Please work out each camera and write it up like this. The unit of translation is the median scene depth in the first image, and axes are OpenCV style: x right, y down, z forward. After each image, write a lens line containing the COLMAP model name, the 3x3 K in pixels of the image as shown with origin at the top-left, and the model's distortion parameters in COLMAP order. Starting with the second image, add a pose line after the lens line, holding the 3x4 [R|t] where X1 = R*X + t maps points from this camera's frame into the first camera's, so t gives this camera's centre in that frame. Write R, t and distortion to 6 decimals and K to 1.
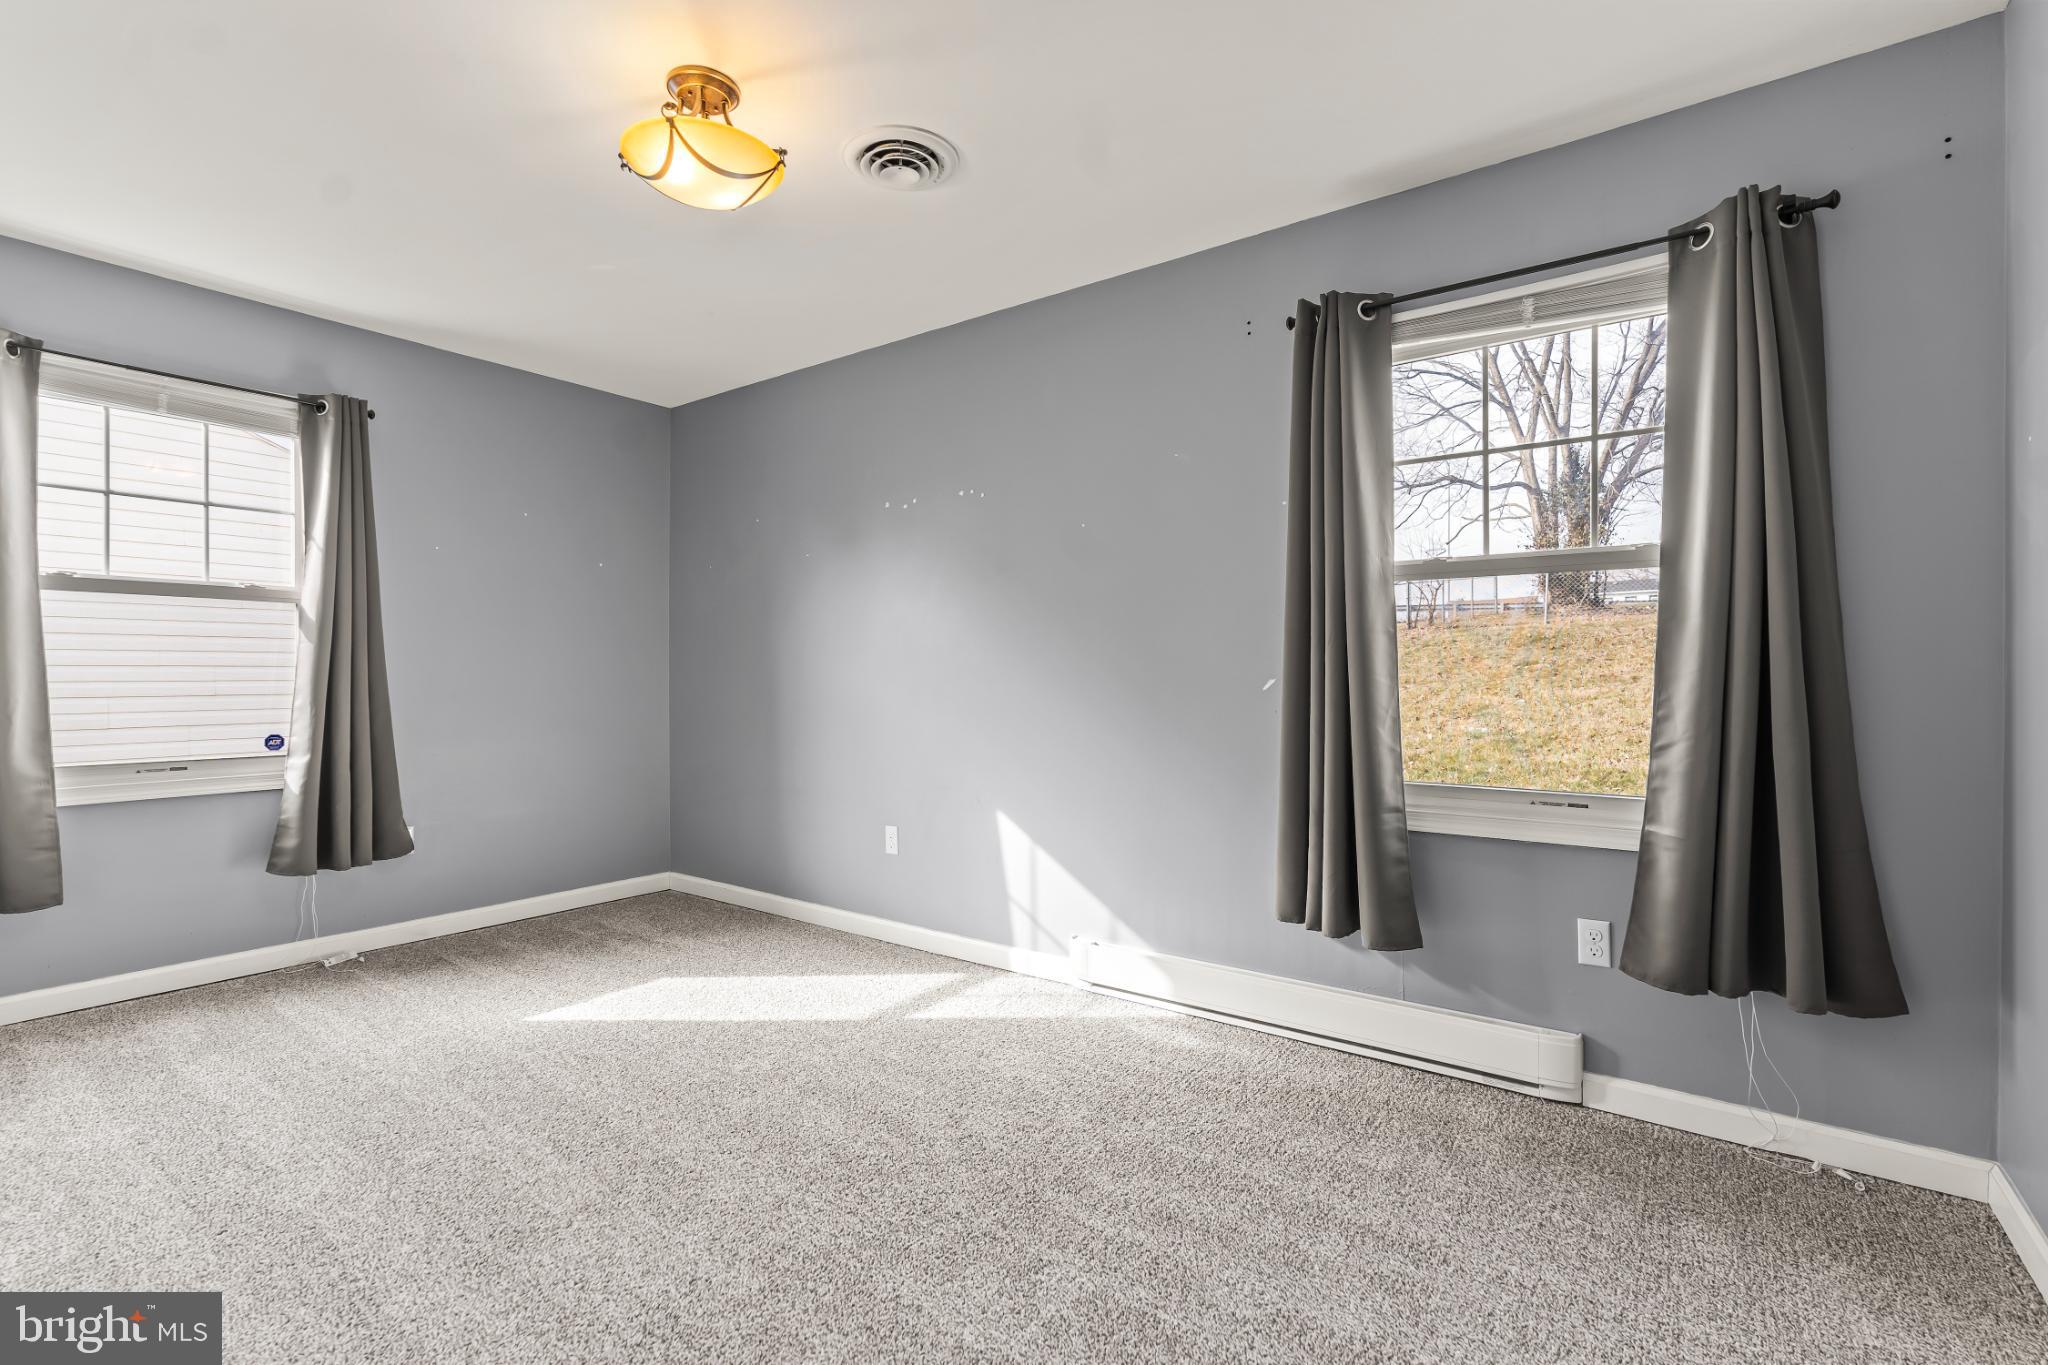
lens RADIAL K [[920.6, 0, 1026.6], [0, 920.6, 686.4], [0, 0, 1]] dist [-0.005402, 0.000361]
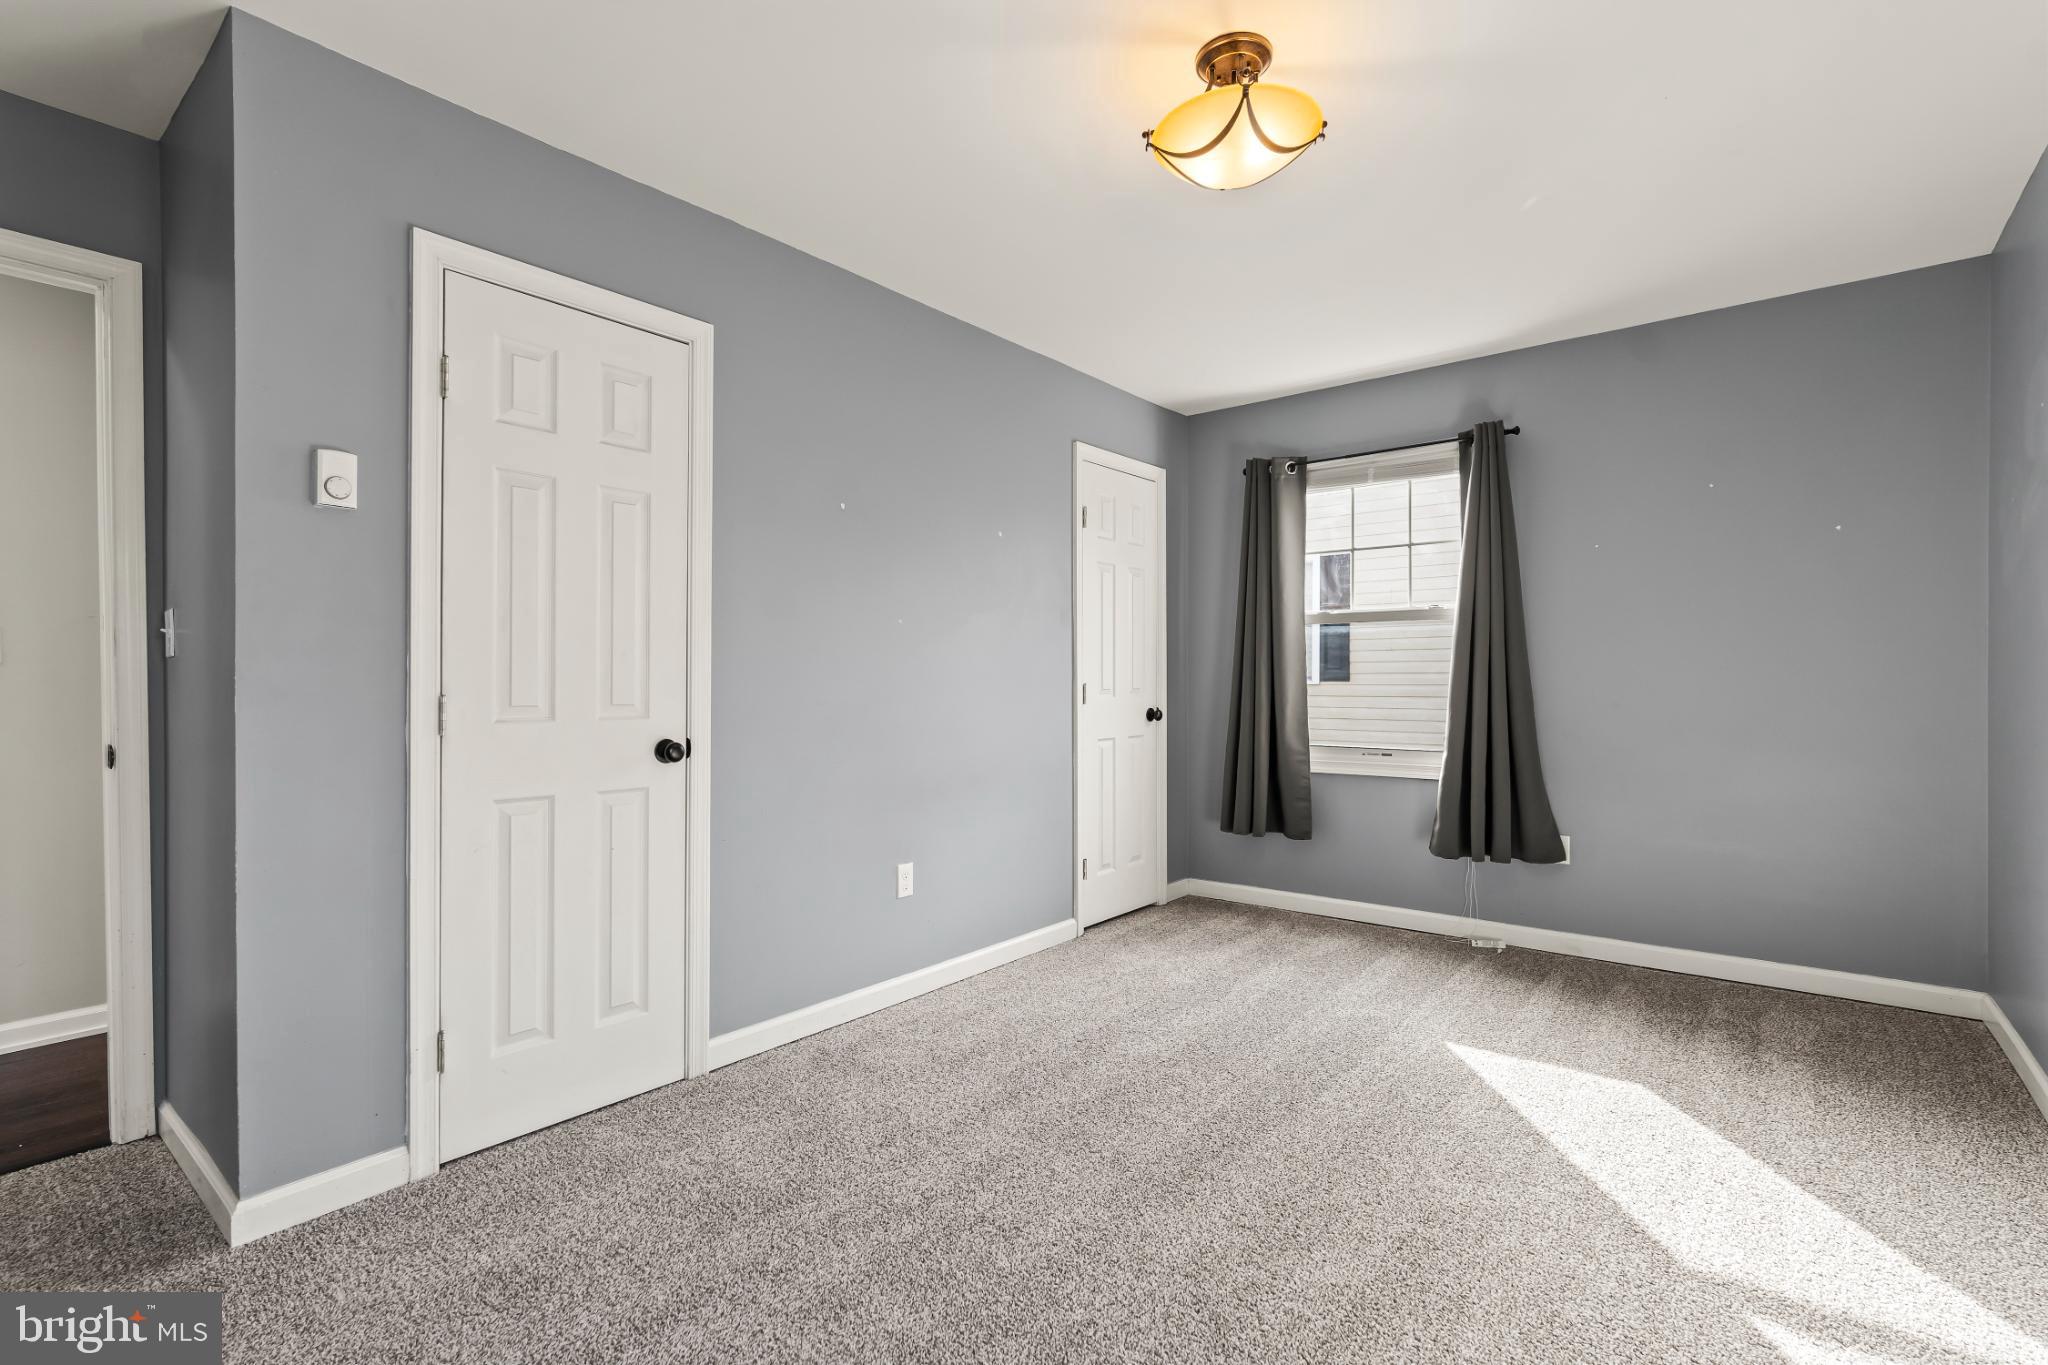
lens RADIAL K [[920.6, 0, 1026.6], [0, 920.6, 686.4], [0, 0, 1]] dist [-0.005402, 0.000361]
pose [[-0.038698, 0.006079, -0.999232, 0.383284], [-0.009198, 0.999937, 0.006440, -0.009282], [0.999209, 0.009441, -0.038640, 0.538036]]
